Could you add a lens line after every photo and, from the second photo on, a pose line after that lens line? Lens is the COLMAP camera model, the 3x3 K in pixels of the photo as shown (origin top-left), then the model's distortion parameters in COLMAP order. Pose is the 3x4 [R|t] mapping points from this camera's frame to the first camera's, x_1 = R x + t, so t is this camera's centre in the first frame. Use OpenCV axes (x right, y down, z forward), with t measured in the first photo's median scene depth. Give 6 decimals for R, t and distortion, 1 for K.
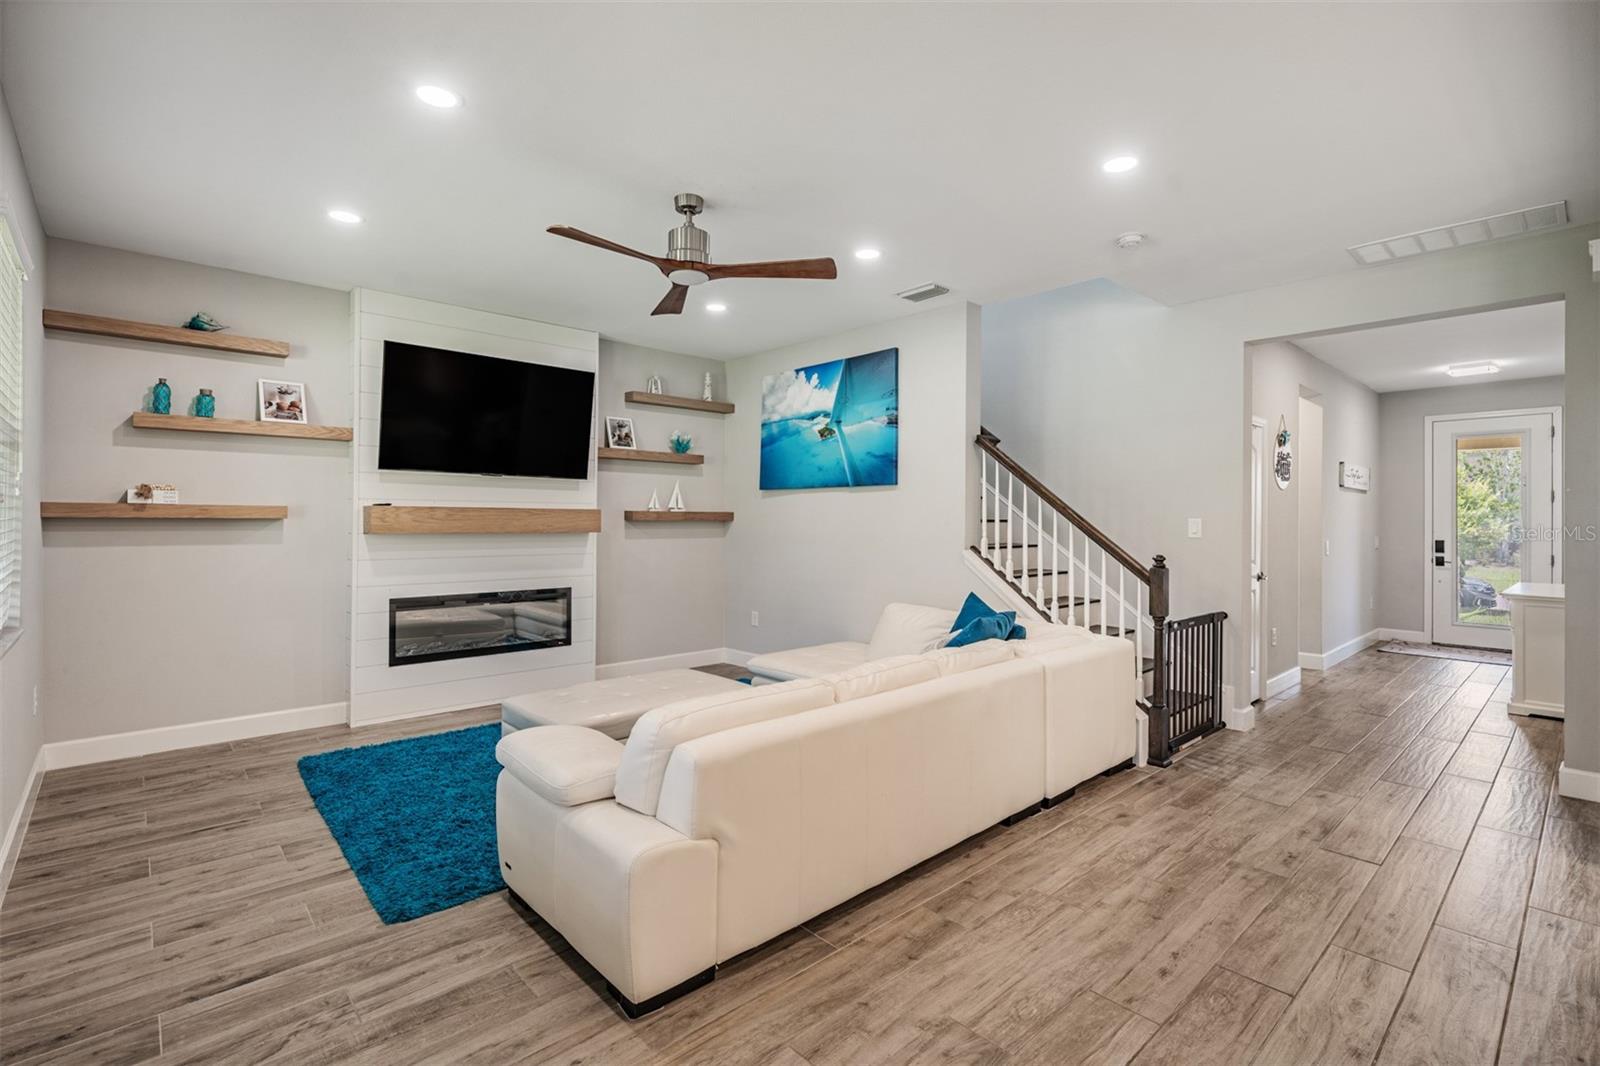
lens RADIAL K [[723.1, 0, 808.3], [0, 723.1, 520.4], [0, 0, 1]] dist [-0.000273, 0.001191]
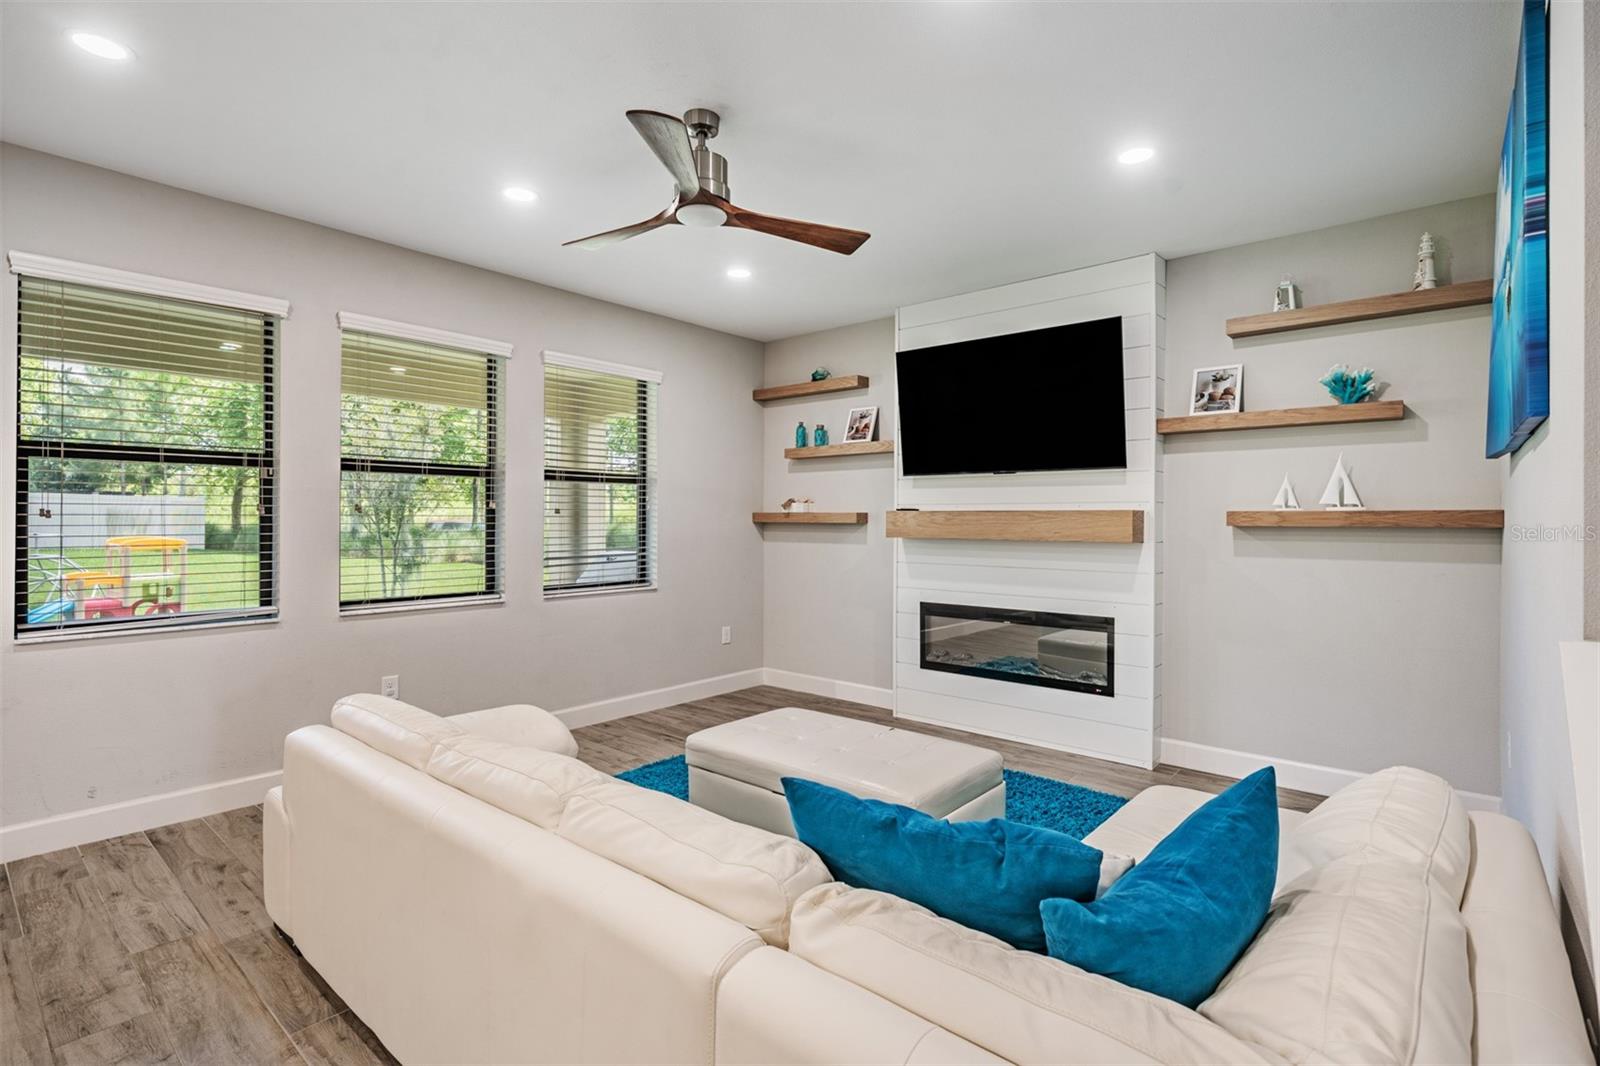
lens RADIAL K [[764.1, 0, 801.6], [0, 764.1, 520.4], [0, 0, 1]] dist [0.001113, 0.000143]
pose [[0.116038, -0.008410, -0.993209, 0.416340], [-0.008060, 0.999923, -0.009409, 0.004472], [0.993212, 0.009097, 0.115961, 0.625337]]
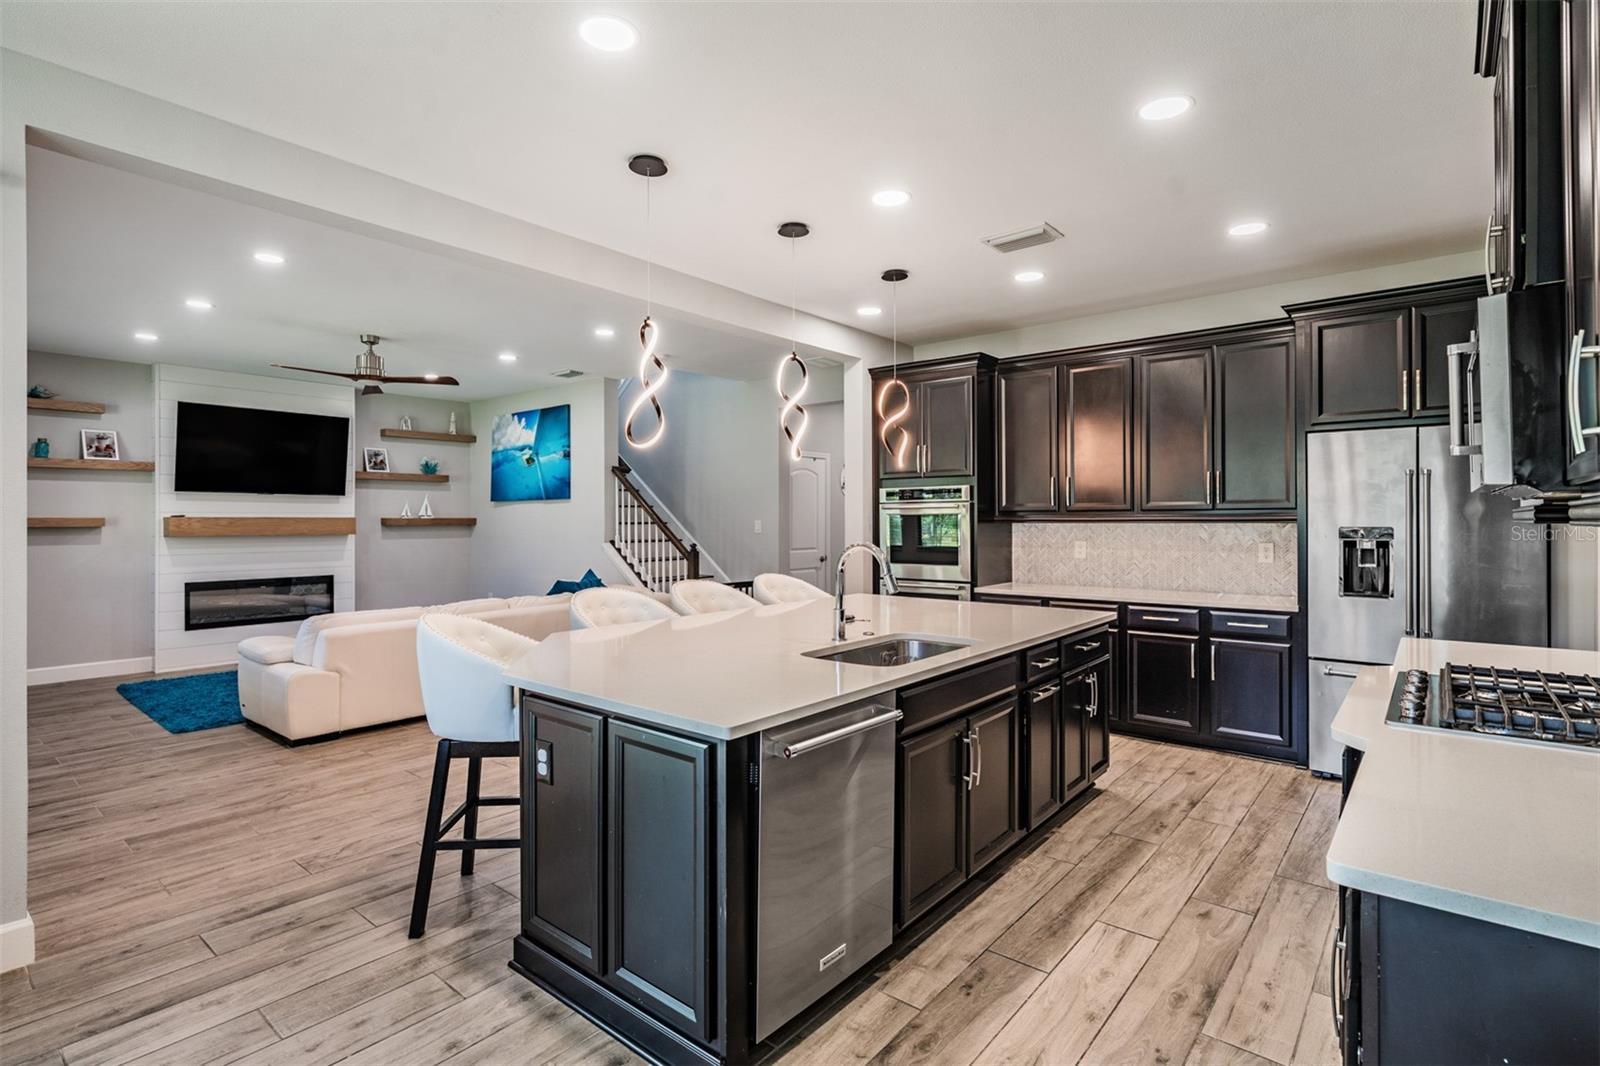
lens RADIAL K [[764.1, 0, 798.3], [0, 764.1, 523.1], [0, 0, 1]] dist [0.001113, 0.000143]
pose [[0.991297, -0.010196, 0.131248, 0.369509], [0.009925, 0.999947, 0.002716, -0.000452], [-0.131268, -0.001389, 0.991346, -0.569563]]
